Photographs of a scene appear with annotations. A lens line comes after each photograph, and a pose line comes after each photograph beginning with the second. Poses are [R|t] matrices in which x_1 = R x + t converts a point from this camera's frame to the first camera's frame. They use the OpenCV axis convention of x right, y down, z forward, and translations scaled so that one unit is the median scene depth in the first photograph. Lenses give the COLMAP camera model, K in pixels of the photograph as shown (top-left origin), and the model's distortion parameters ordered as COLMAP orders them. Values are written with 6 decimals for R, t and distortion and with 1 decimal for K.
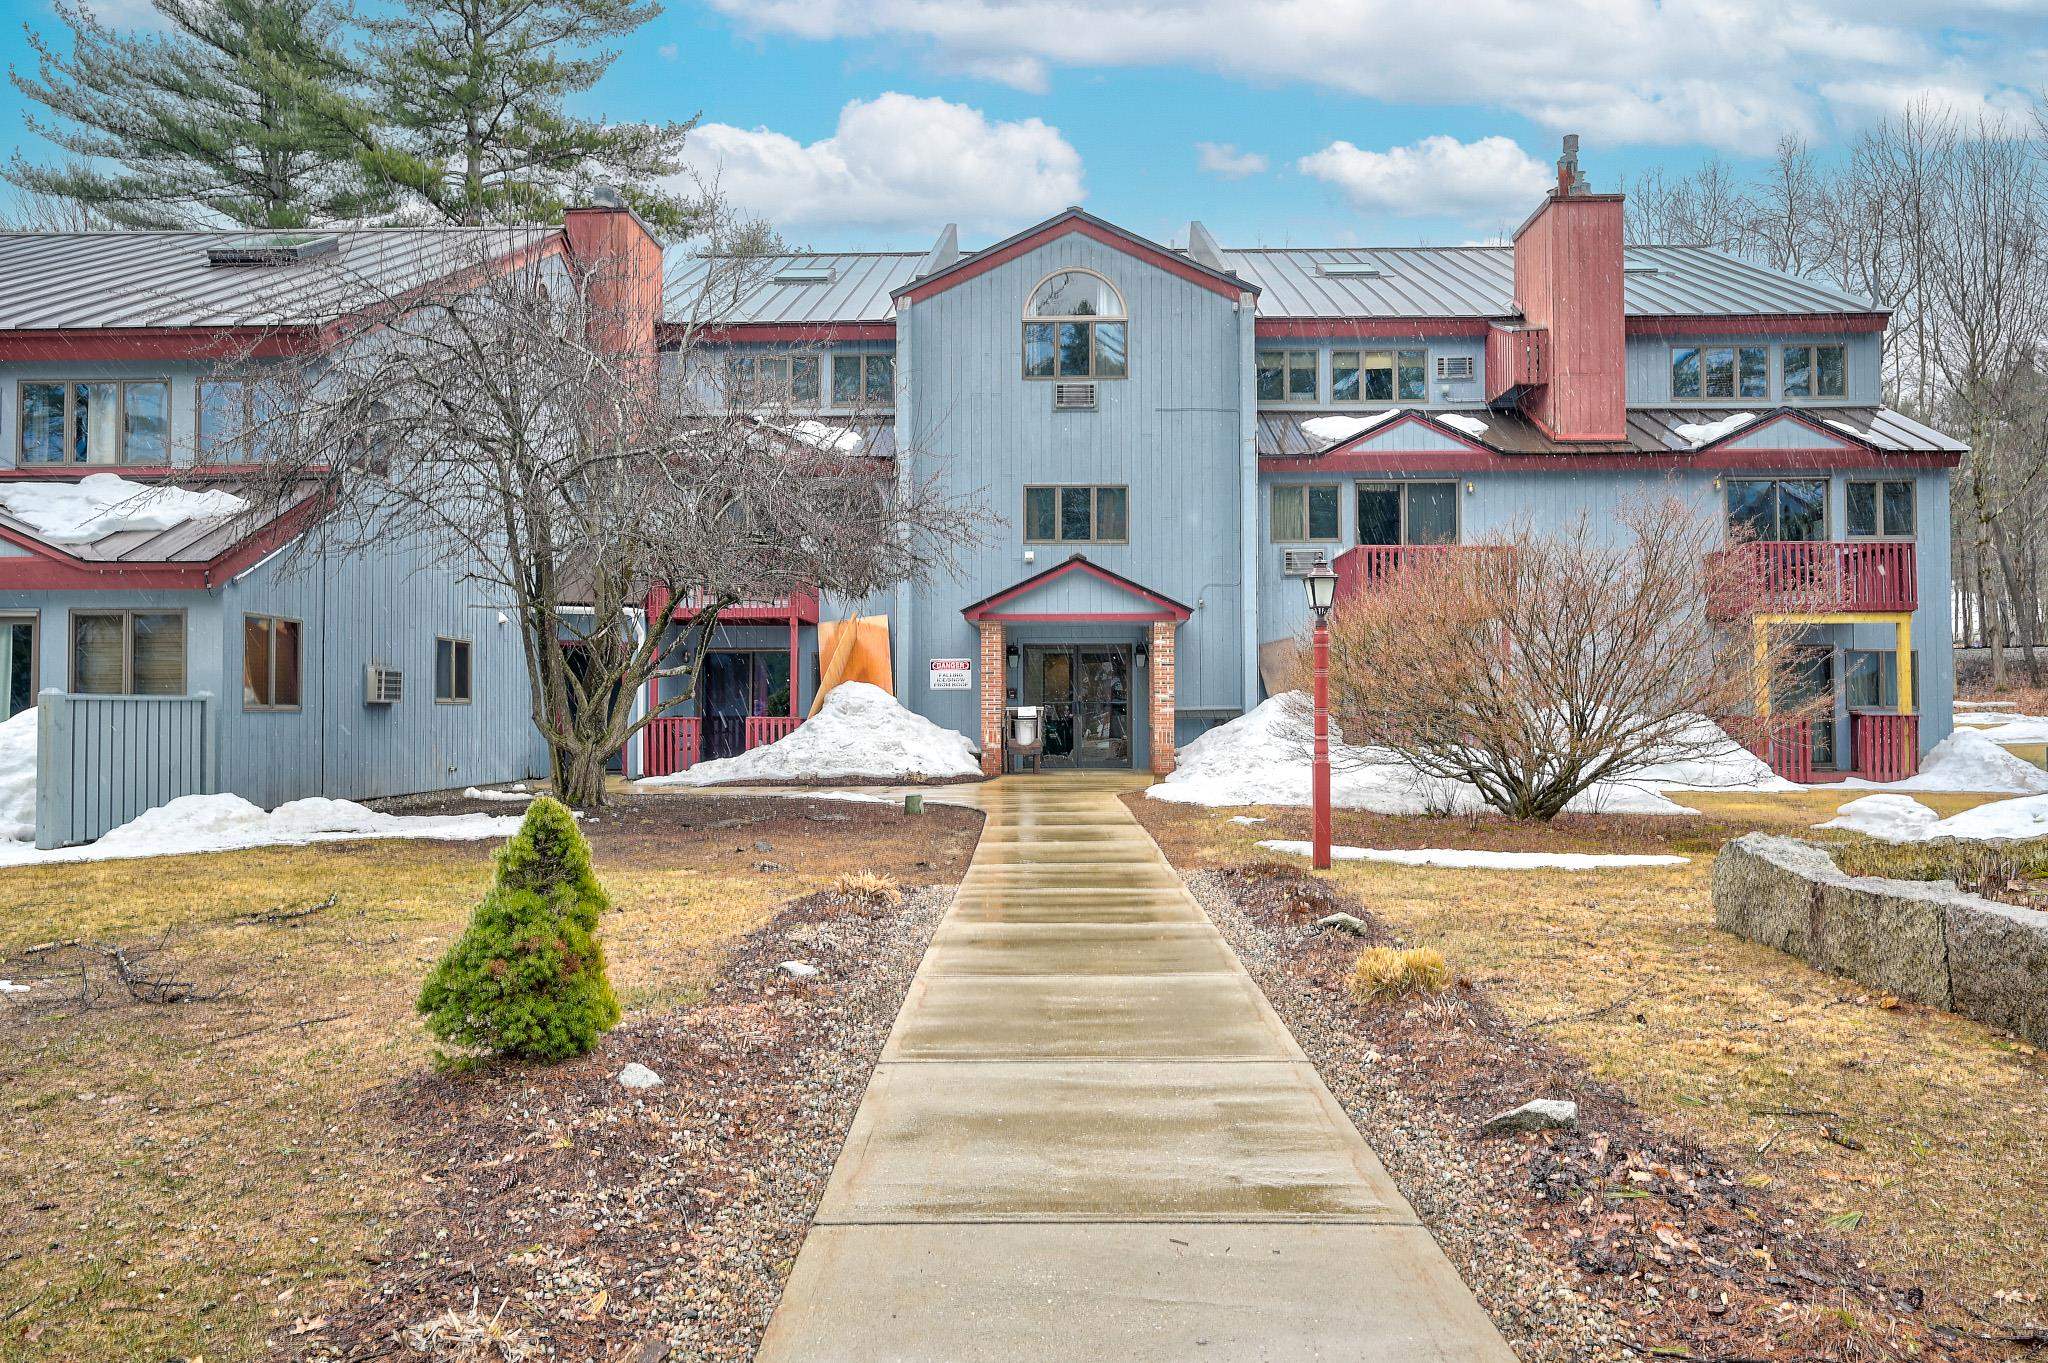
lens RADIAL K [[1464.1, 0, 1024.6], [0, 1464.1, 648.1], [0, 0, 1]] dist [-0.005902, -0.000421]
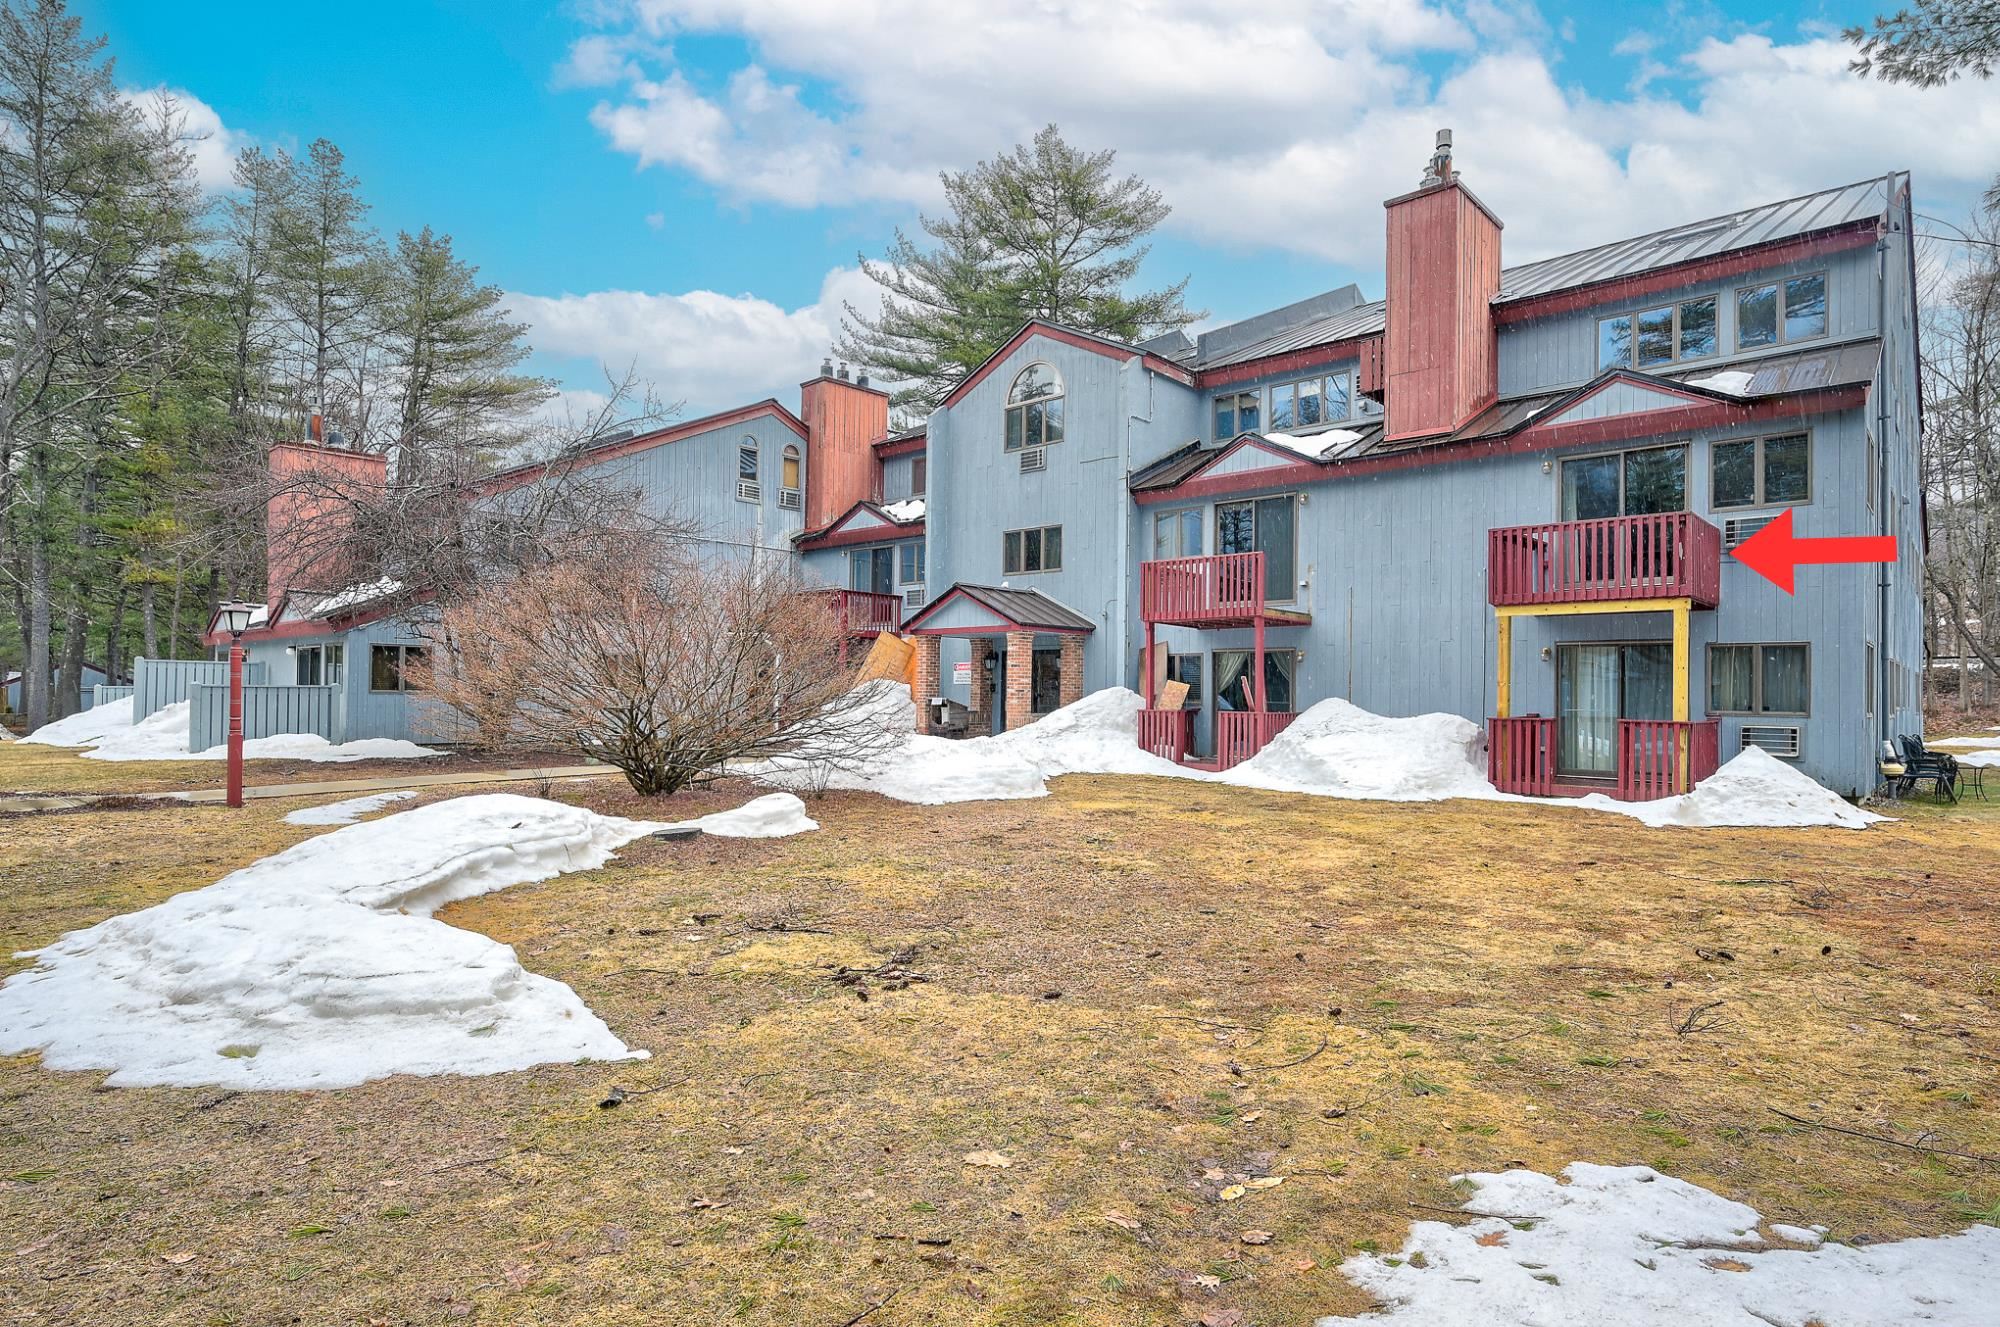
lens RADIAL K [[1014.9, 0, 1002.3], [0, 1014.9, 653.8], [0, 0, 1]] dist [-0.000086, 0.000104]
pose [[0.771890, -0.009927, -0.635678, 0.587929], [0.010592, 0.999940, -0.002754, 0.002456], [0.635667, -0.004607, 0.771949, 0.285461]]
